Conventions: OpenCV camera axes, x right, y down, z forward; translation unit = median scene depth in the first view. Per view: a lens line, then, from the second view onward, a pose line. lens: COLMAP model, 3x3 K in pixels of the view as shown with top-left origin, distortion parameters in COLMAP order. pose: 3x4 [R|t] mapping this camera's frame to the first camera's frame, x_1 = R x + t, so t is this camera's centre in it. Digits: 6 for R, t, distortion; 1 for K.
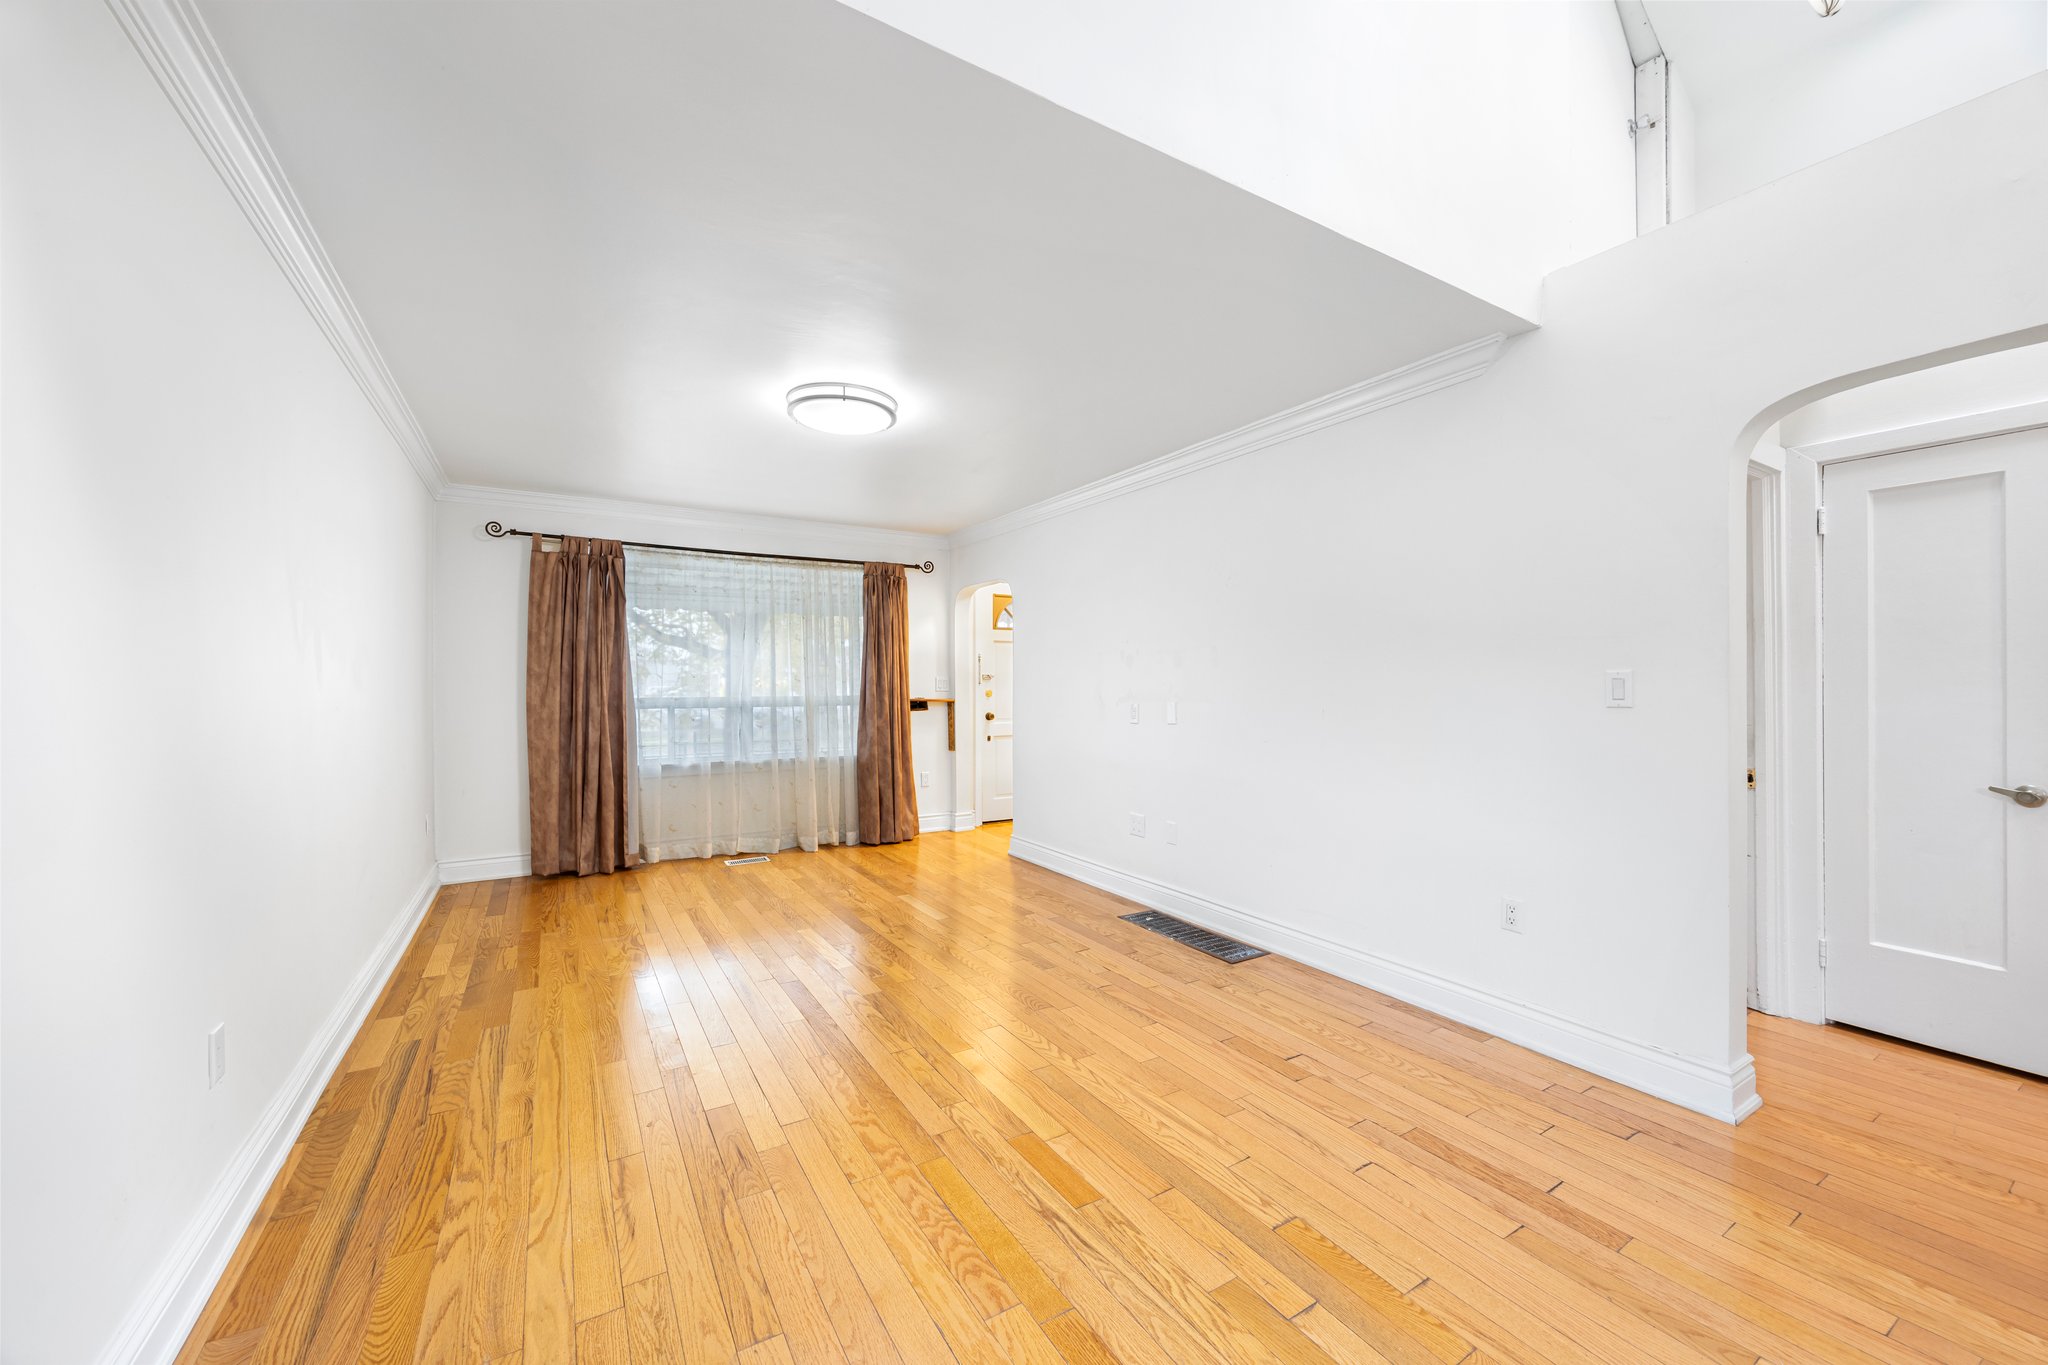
lens RADIAL K [[781.1, 0, 1028.2], [0, 781.1, 675.7], [0, 0, 1]] dist [-0.001694, 0.000301]
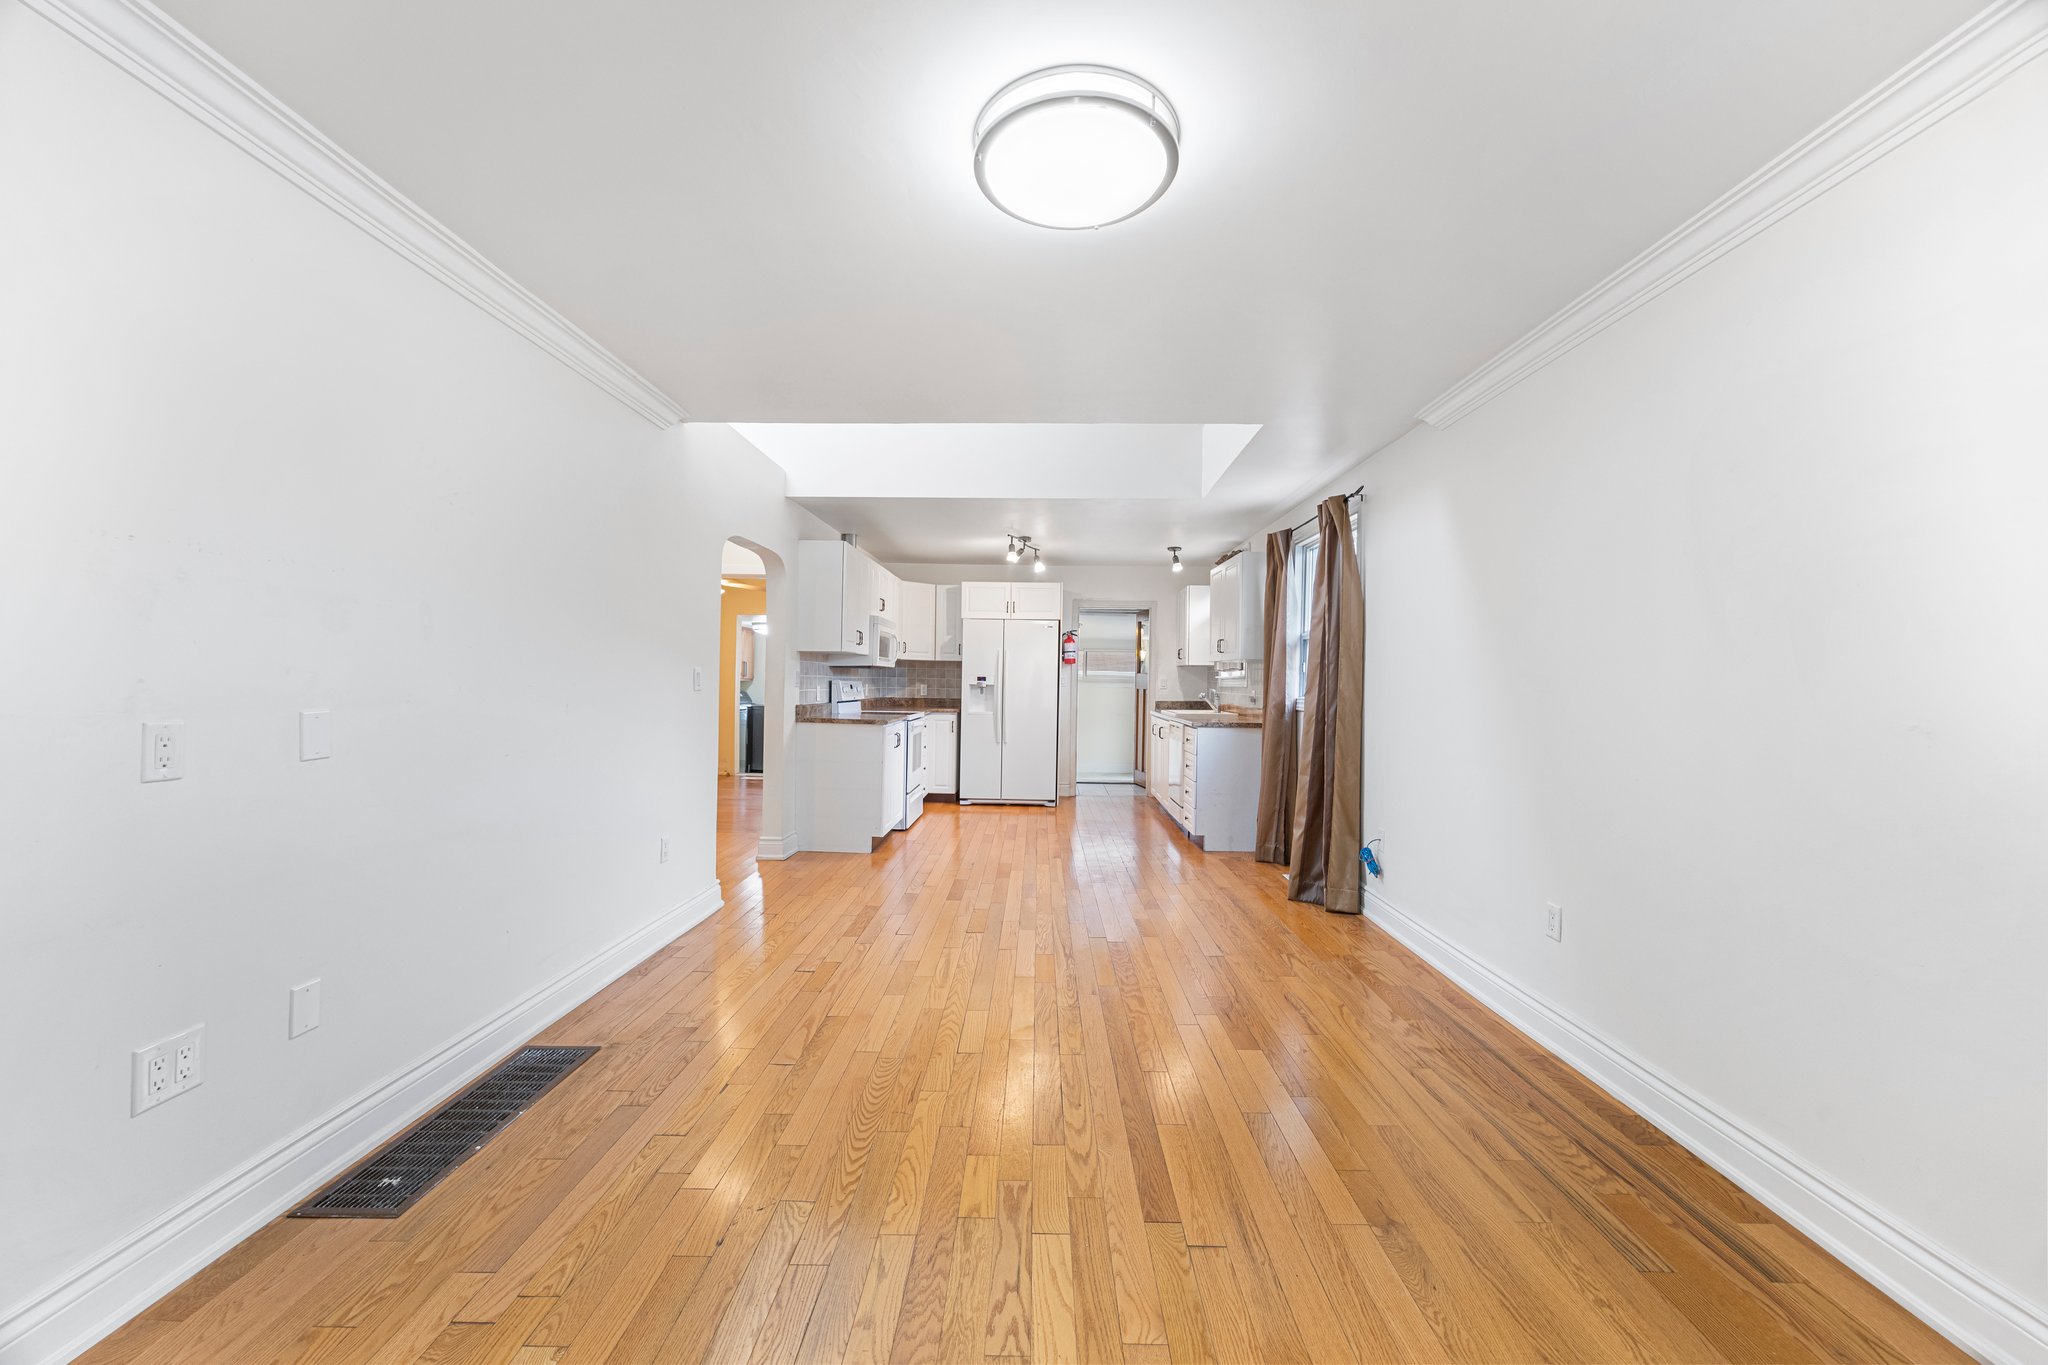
lens RADIAL K [[781.1, 0, 1028.2], [0, 781.1, 675.7], [0, 0, 1]] dist [-0.001694, 0.000301]
pose [[-0.845767, -0.004716, 0.533532, -0.664208], [-0.017416, 0.999672, -0.018771, 0.027875], [-0.533268, -0.025168, -0.845572, 1.962649]]
